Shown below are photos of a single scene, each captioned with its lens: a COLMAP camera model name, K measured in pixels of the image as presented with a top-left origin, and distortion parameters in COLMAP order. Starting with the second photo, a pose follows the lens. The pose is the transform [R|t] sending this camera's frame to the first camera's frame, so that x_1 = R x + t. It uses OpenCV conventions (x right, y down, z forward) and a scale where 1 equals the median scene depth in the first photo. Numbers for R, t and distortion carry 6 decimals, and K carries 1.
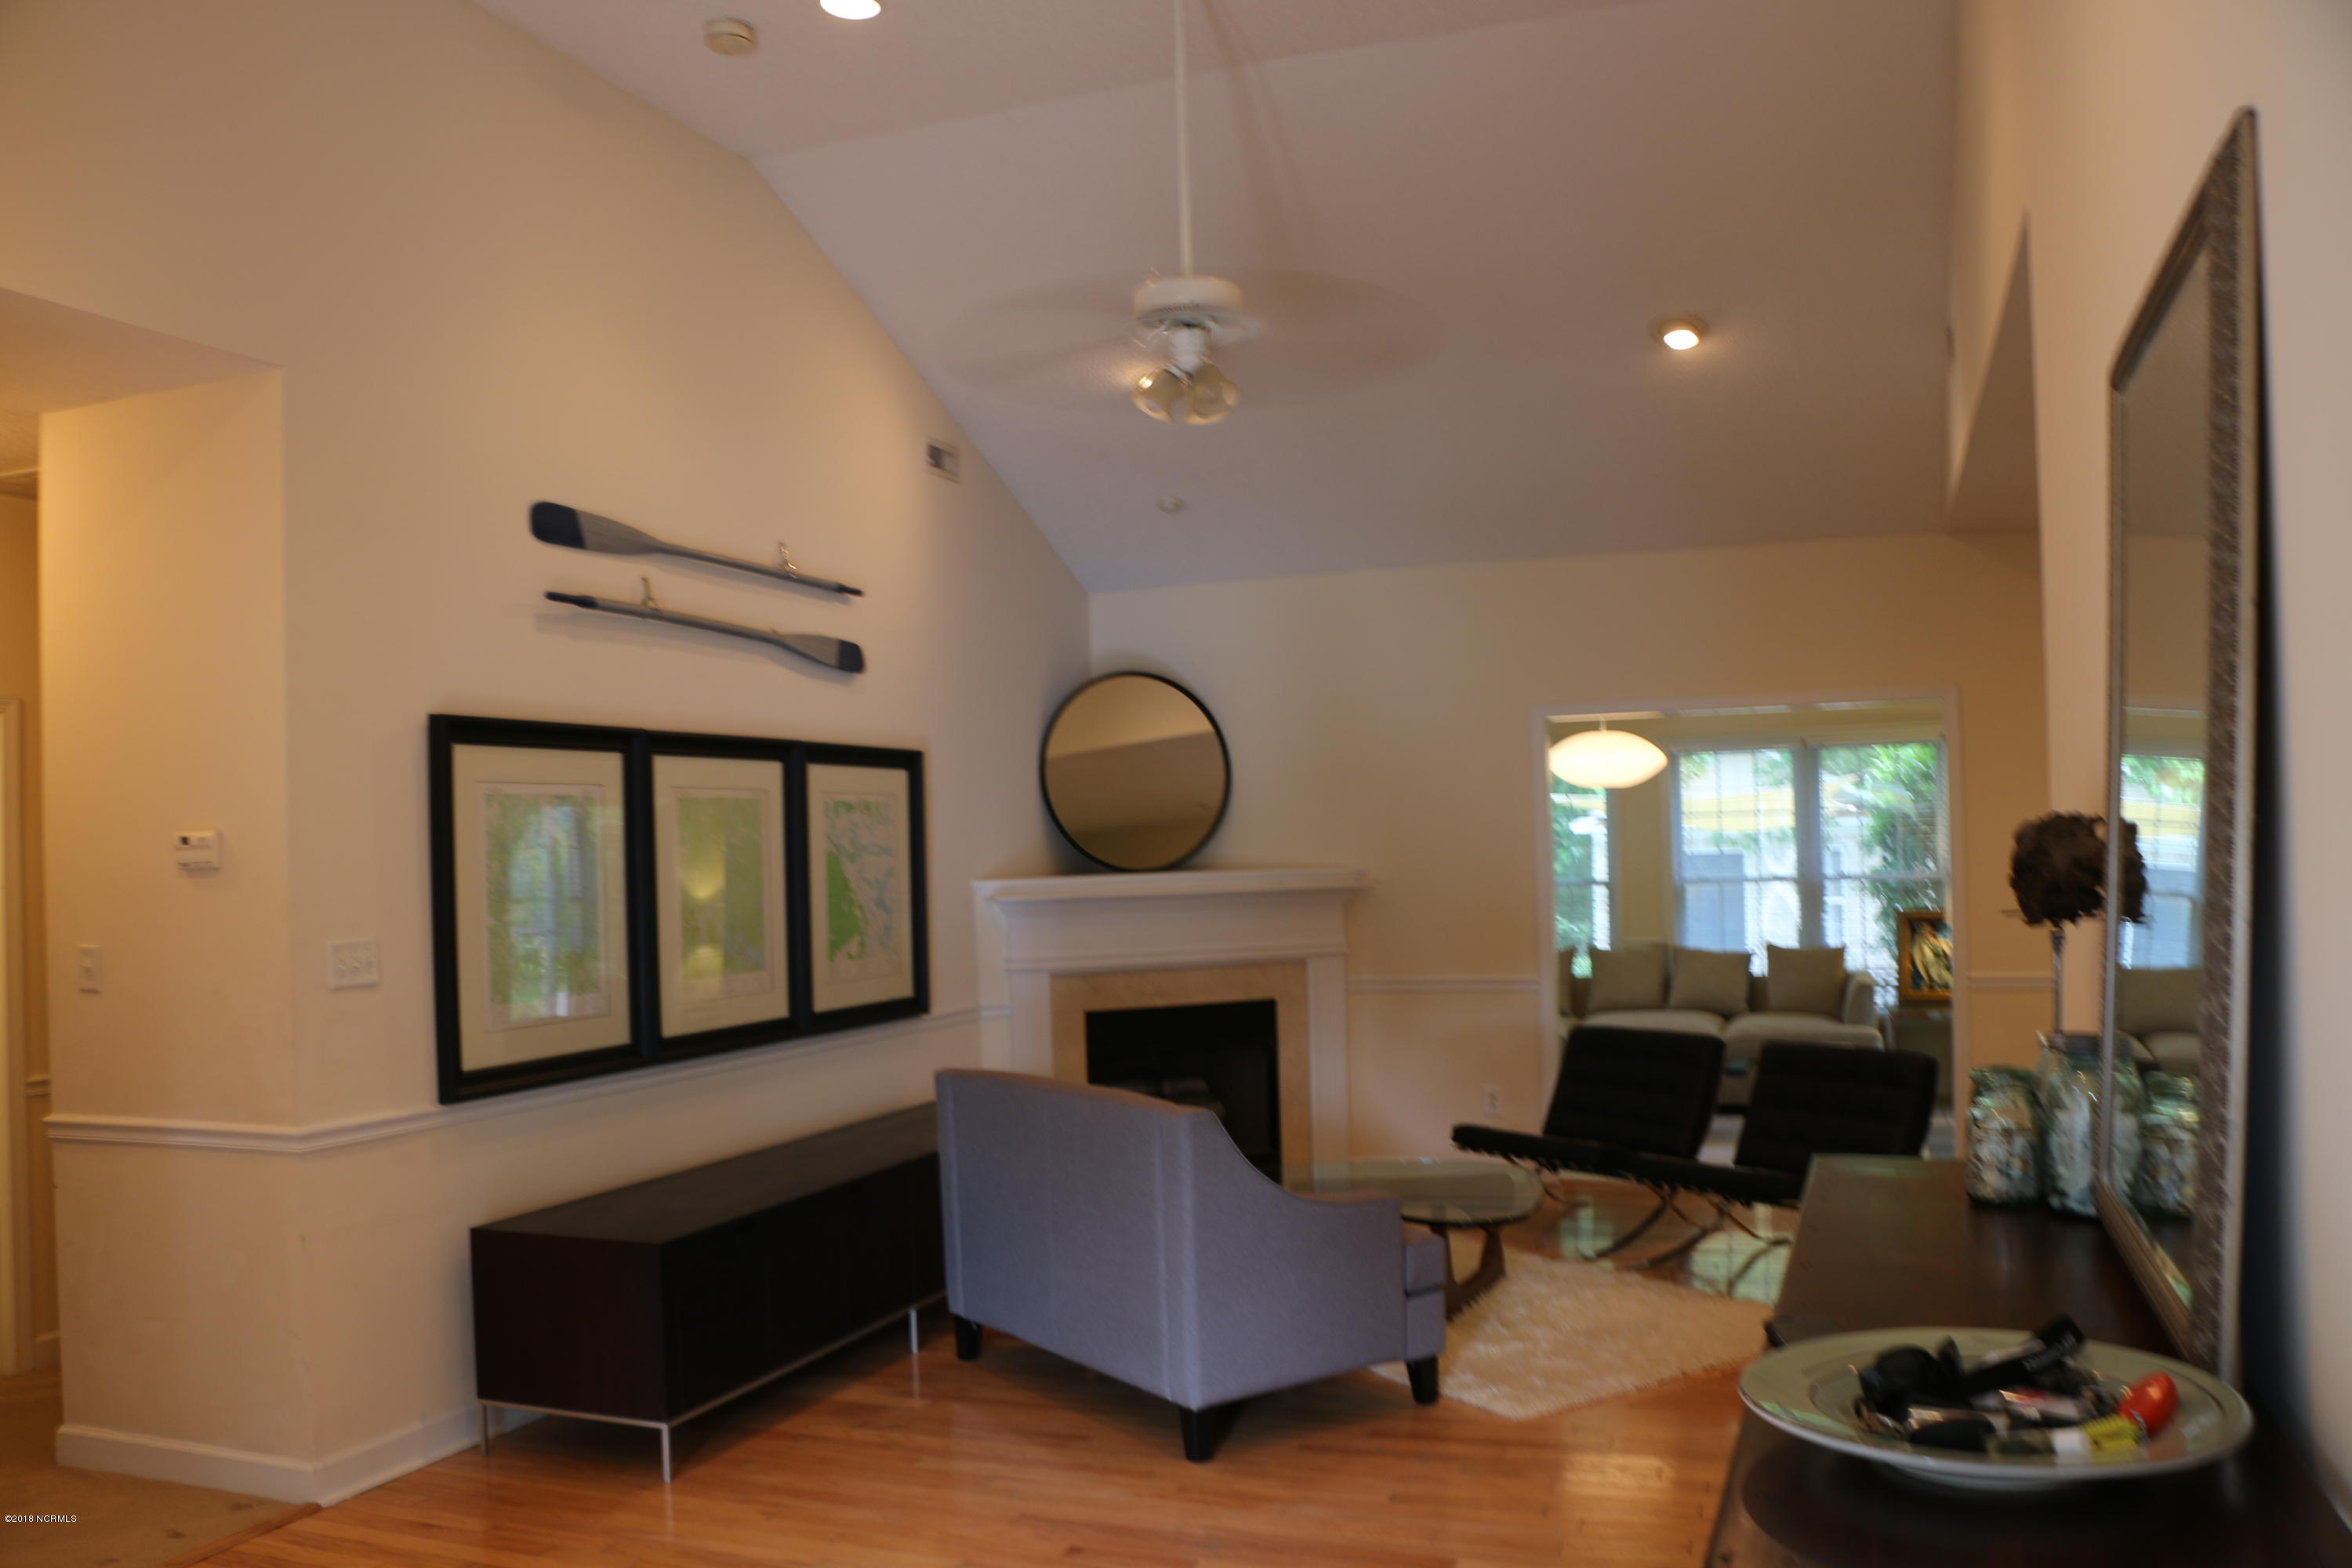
lens RADIAL K [[1927.7, 0, 1172.4], [0, 1927.7, 805.0], [0, 0, 1]] dist [-0.188796, 0.144623]
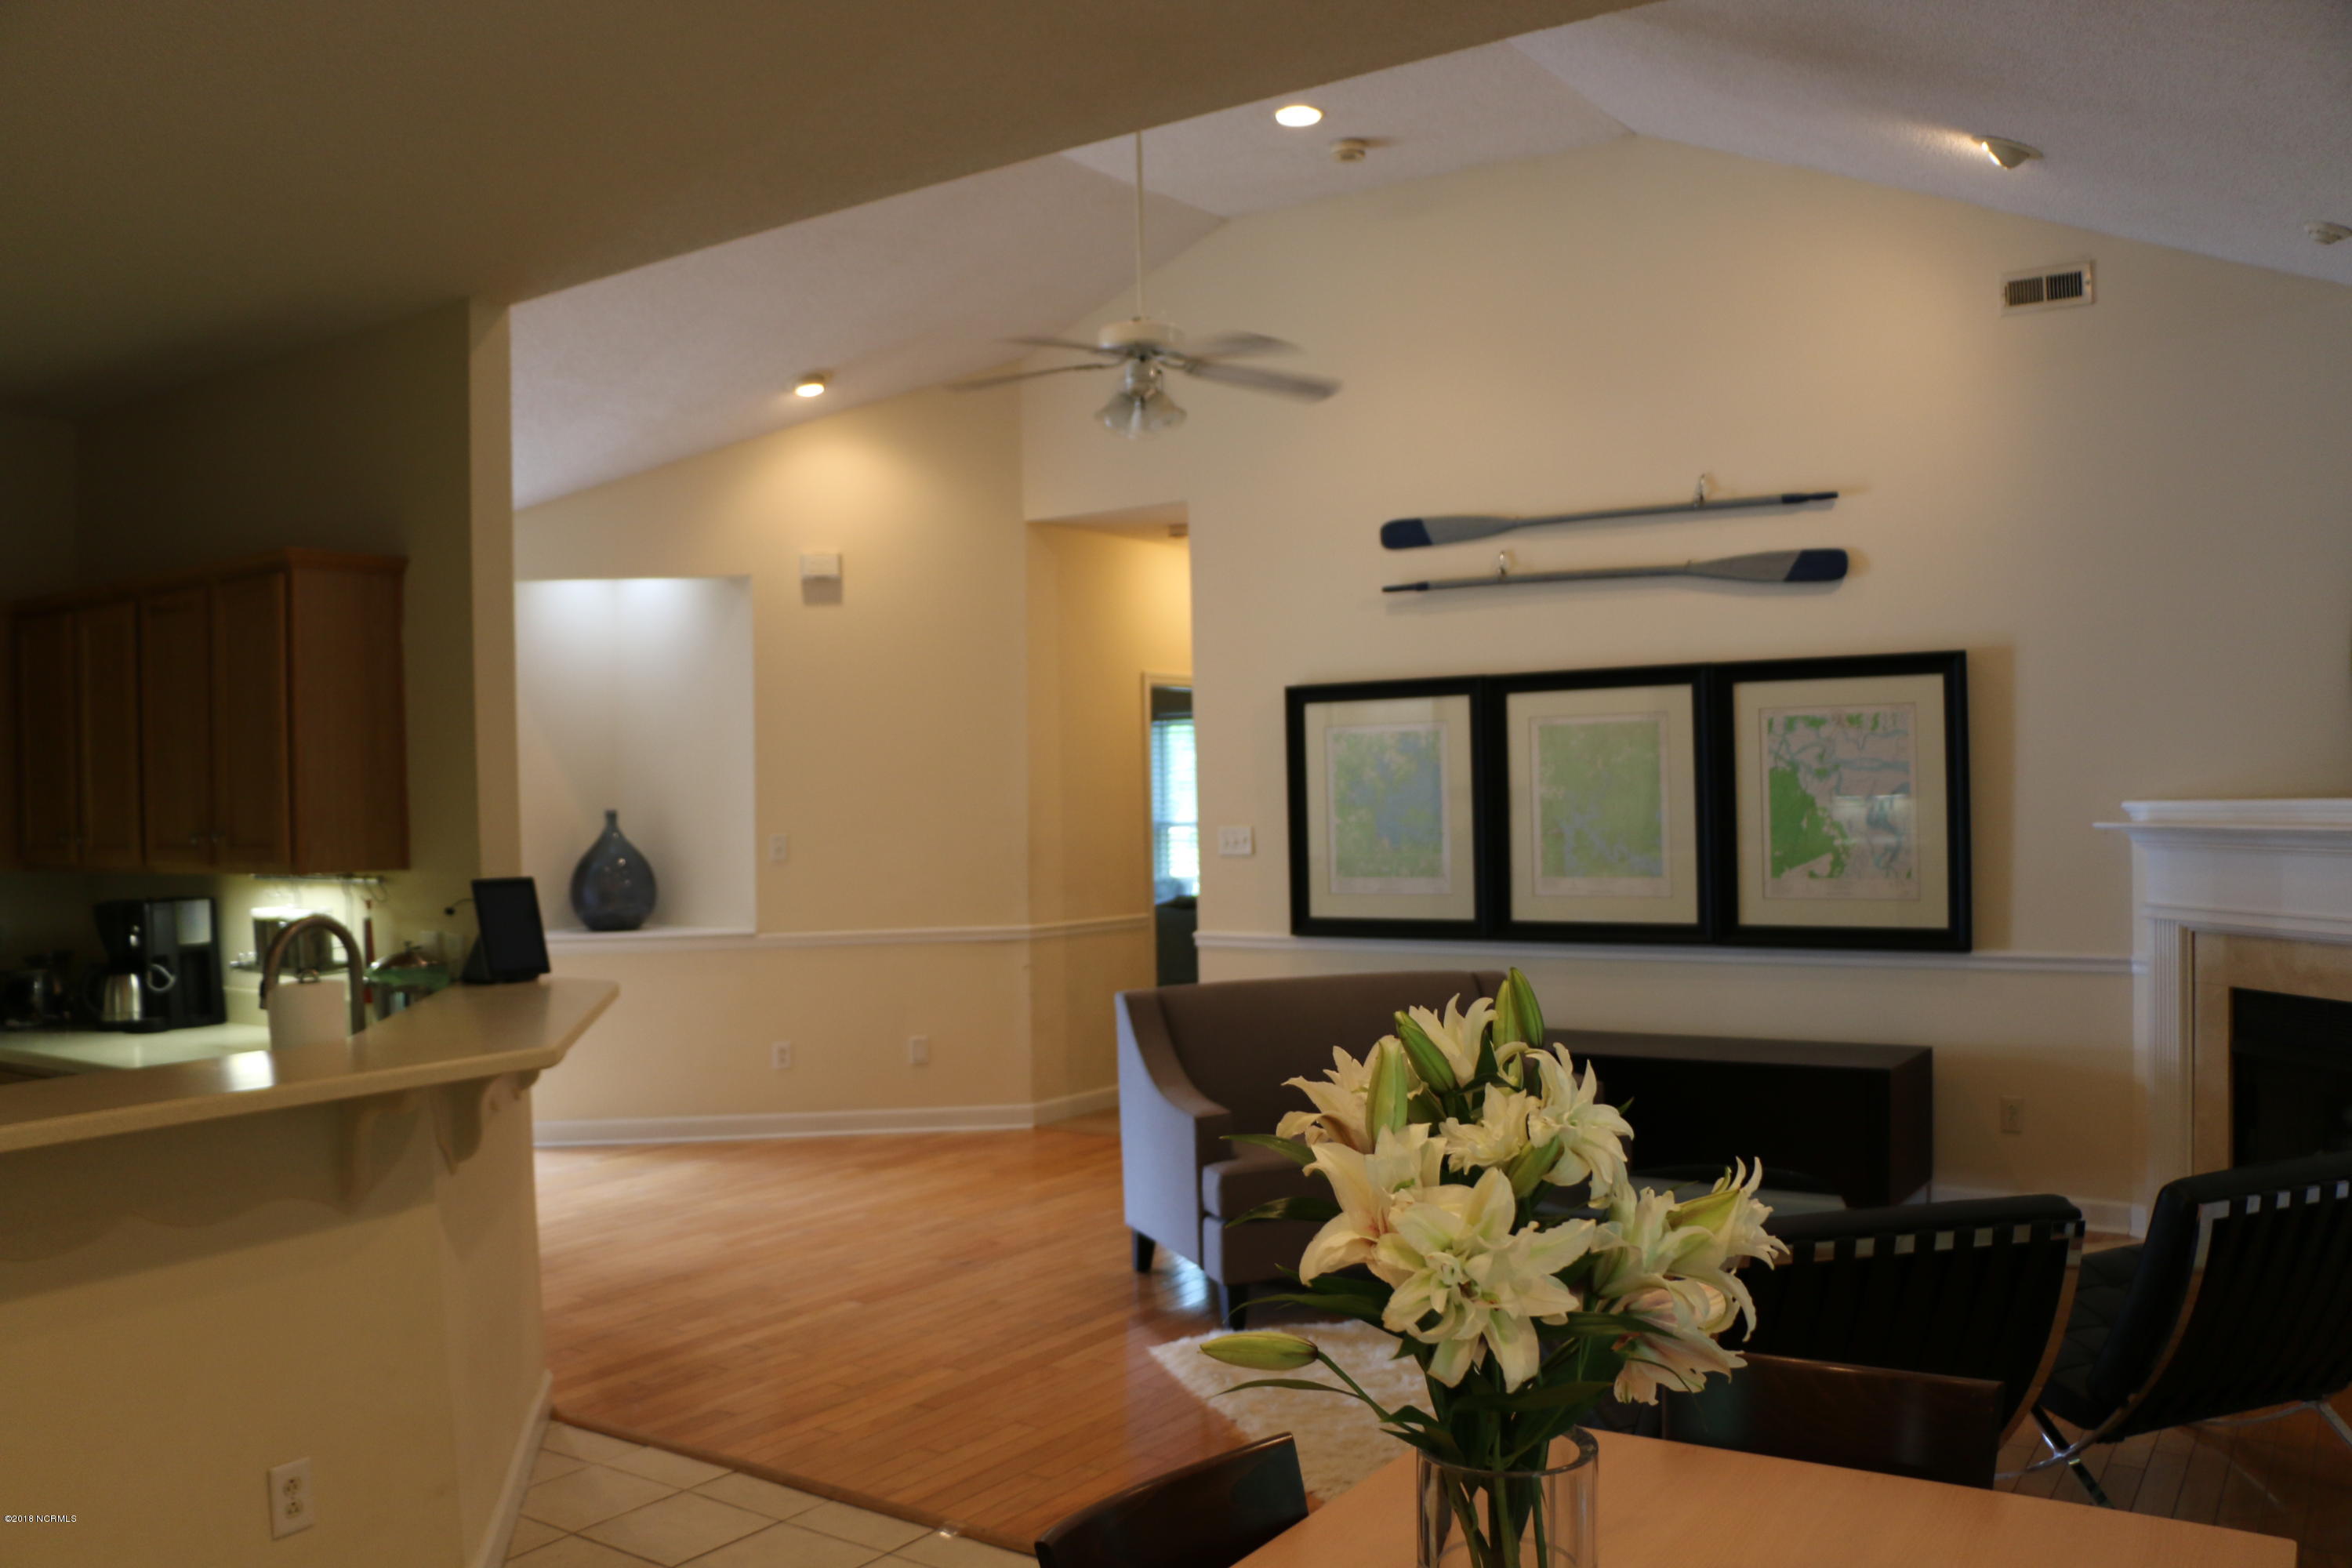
lens RADIAL K [[1897.0, 0, 1134.1], [0, 1897.0, 810.9], [0, 0, 1]] dist [-0.201235, 0.170284]
pose [[-0.253566, 0.039481, -0.966512, 0.801532], [0.048061, 0.998447, 0.028176, 0.003044], [0.966123, -0.039307, -0.255069, 0.877240]]
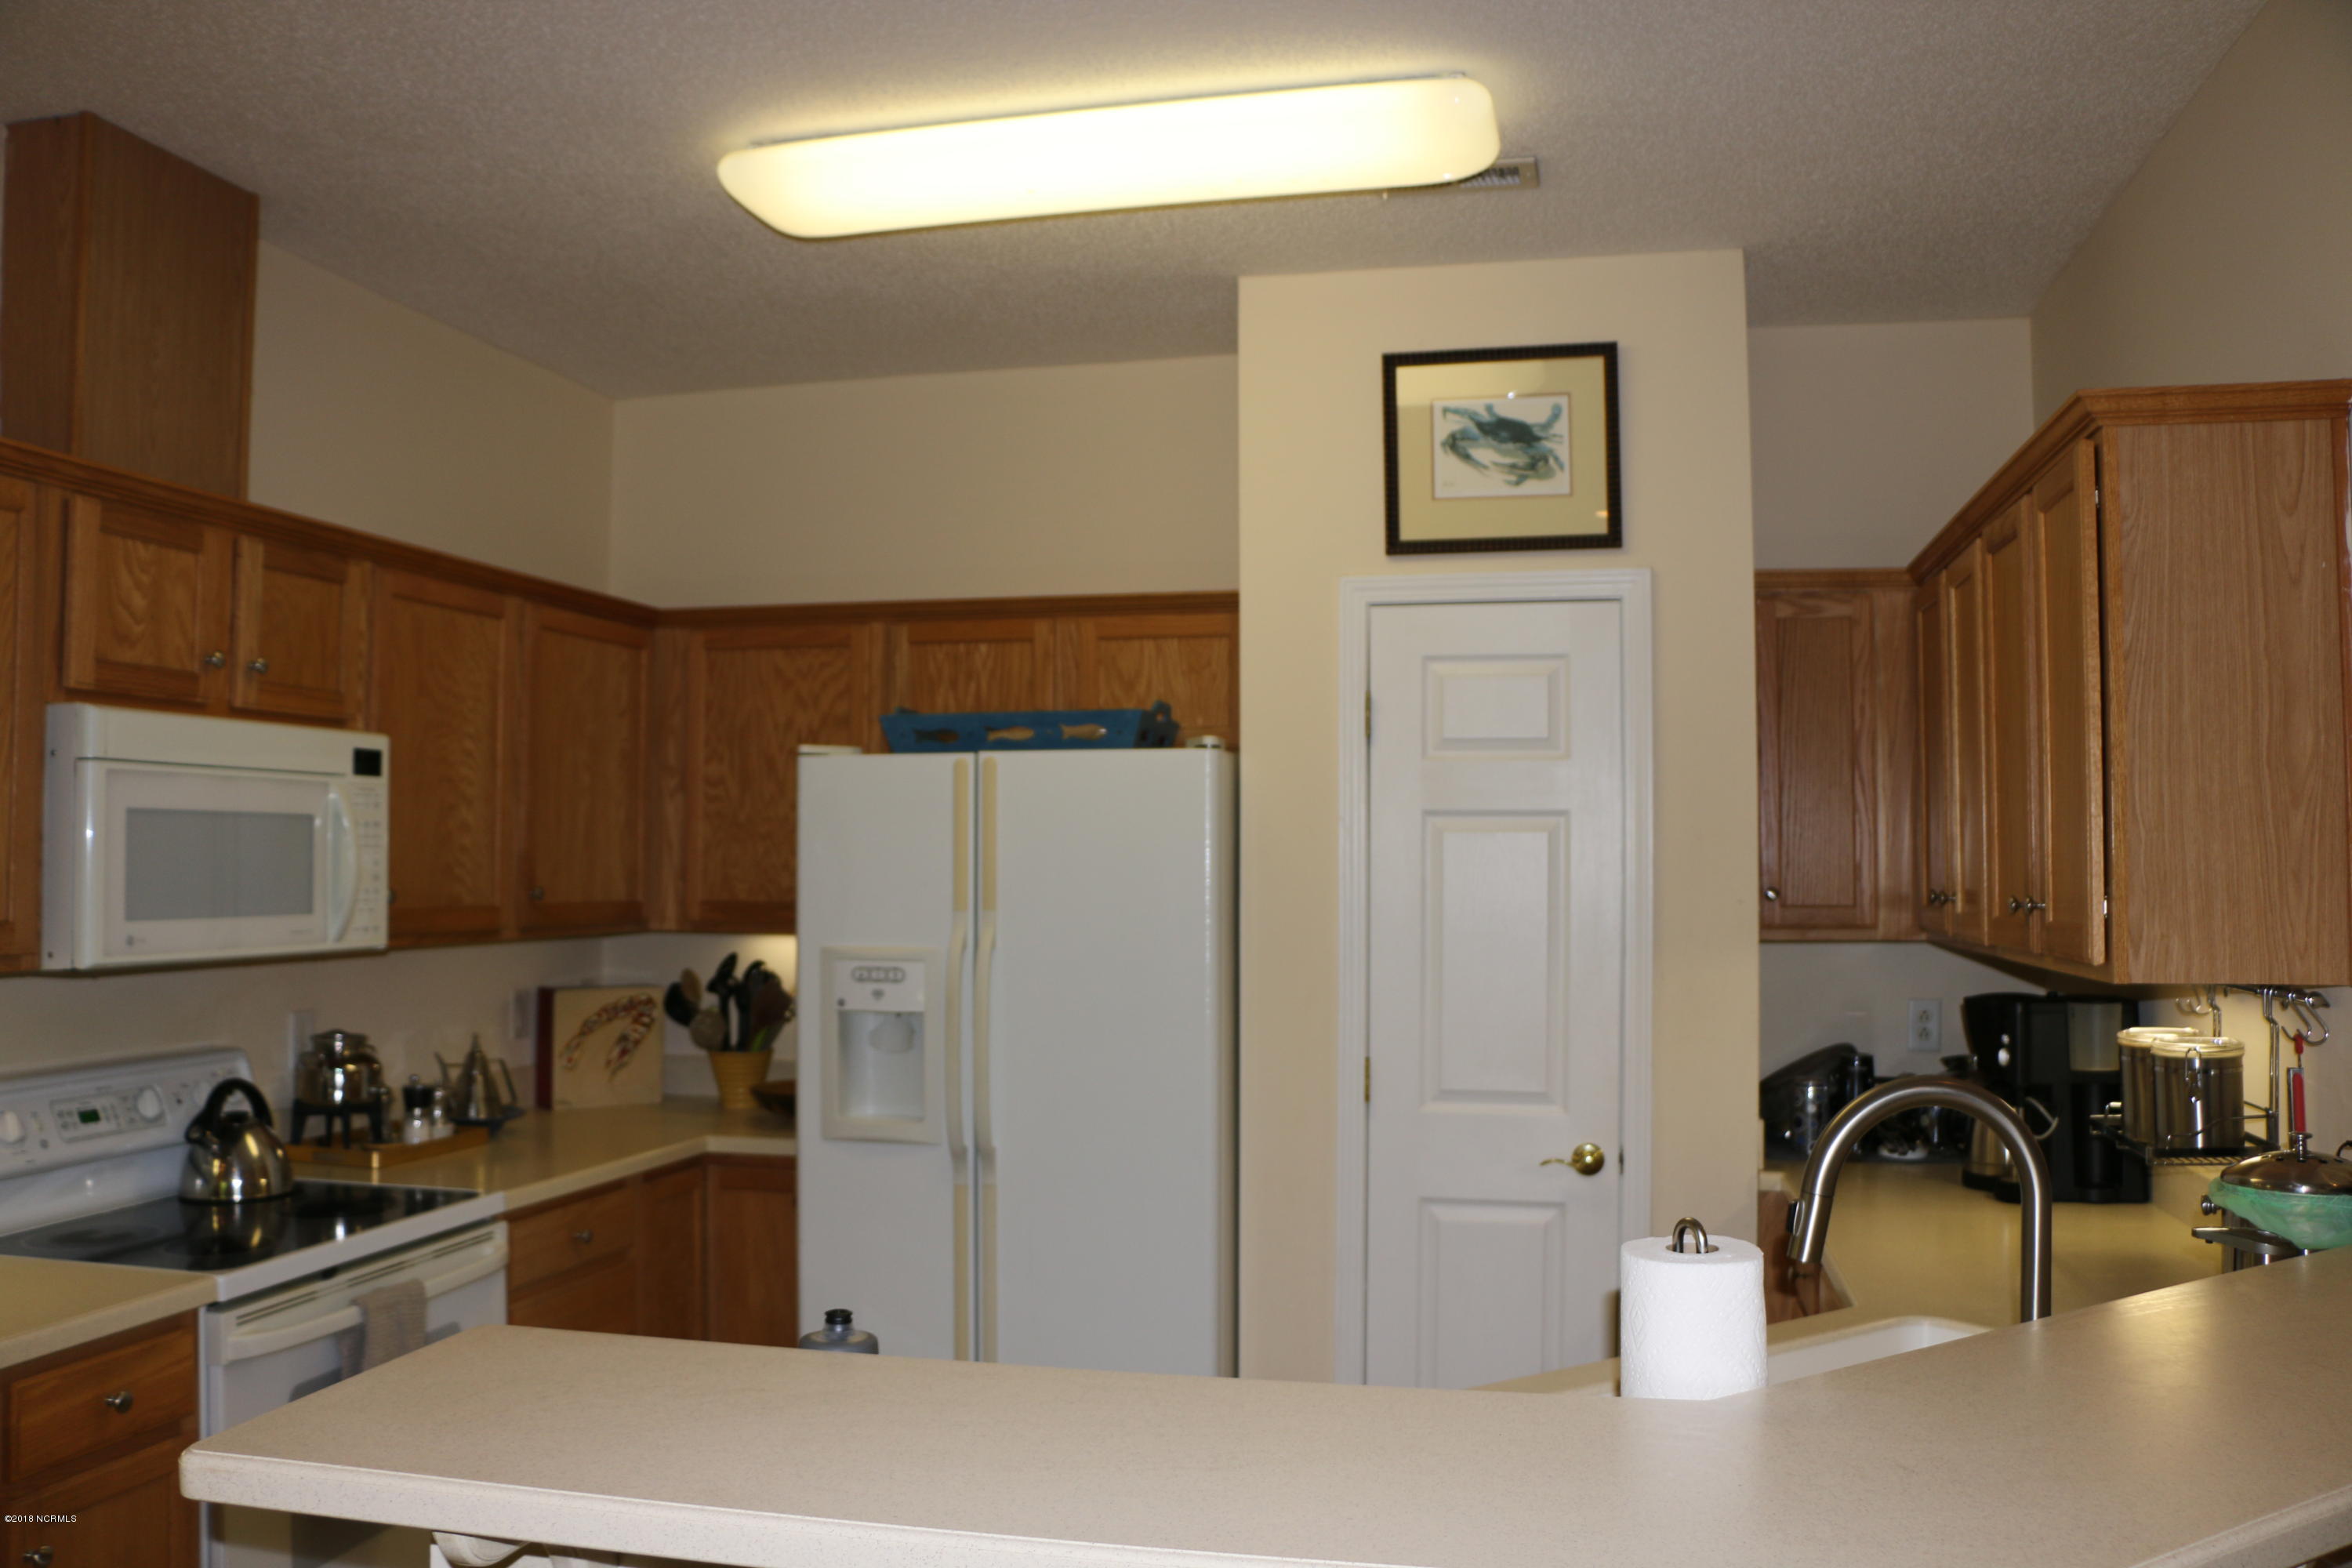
lens RADIAL K [[1927.7, 0, 1172.4], [0, 1927.7, 805.0], [0, 0, 1]] dist [-0.188796, 0.144623]
pose [[-0.992524, 0.016979, -0.120863, 0.494419], [0.022781, 0.998645, -0.046791, 0.007925], [0.119904, -0.049195, -0.991566, 0.768462]]
